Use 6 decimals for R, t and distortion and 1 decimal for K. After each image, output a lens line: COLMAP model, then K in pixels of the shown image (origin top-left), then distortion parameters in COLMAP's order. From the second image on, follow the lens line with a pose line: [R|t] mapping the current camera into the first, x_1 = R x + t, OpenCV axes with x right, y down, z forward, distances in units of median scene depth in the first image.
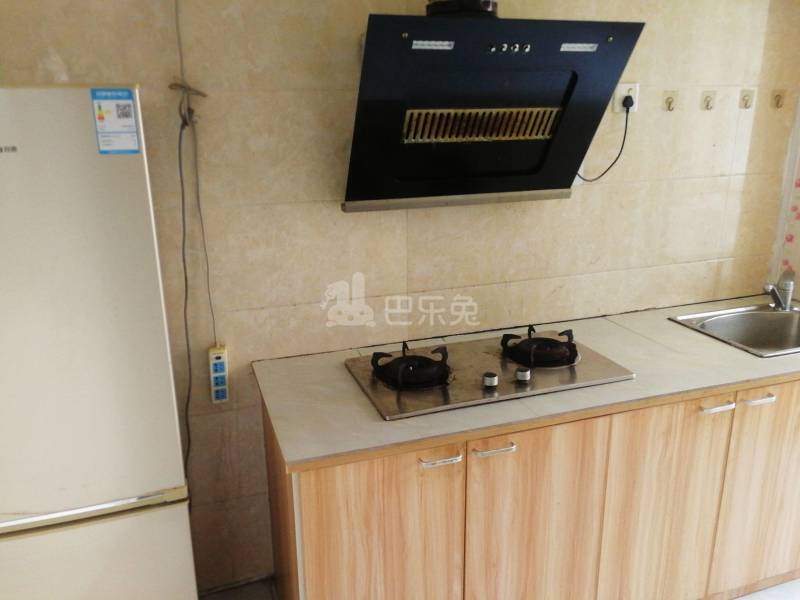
lens RADIAL K [[654.2, 0, 395.8], [0, 654.2, 299.4], [0, 0, 1]] dist [0.010935, -0.002624]
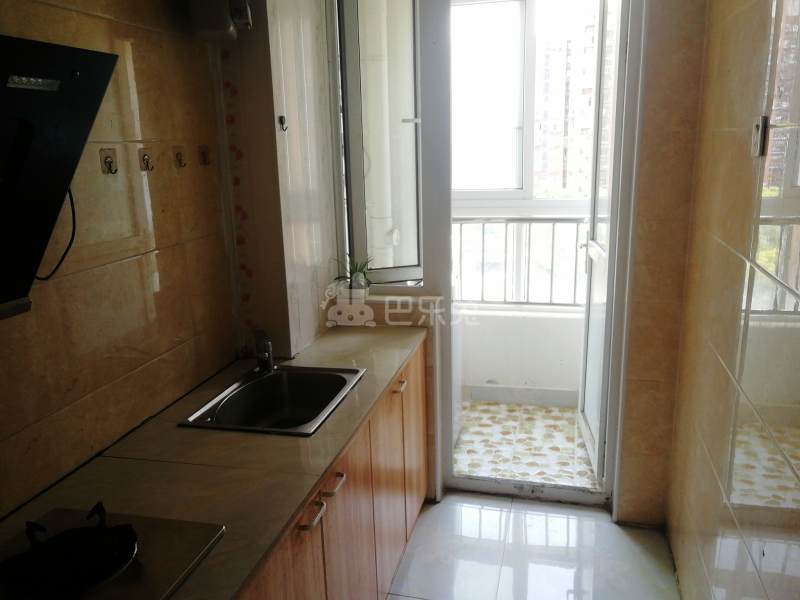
lens RADIAL K [[654.2, 0, 395.8], [0, 654.2, 299.4], [0, 0, 1]] dist [0.010935, -0.002624]
pose [[0.550303, -0.202486, 0.810040, -0.058774], [0.264061, 0.962561, 0.061221, -0.102546], [-0.792110, 0.180210, 0.583169, 0.305393]]
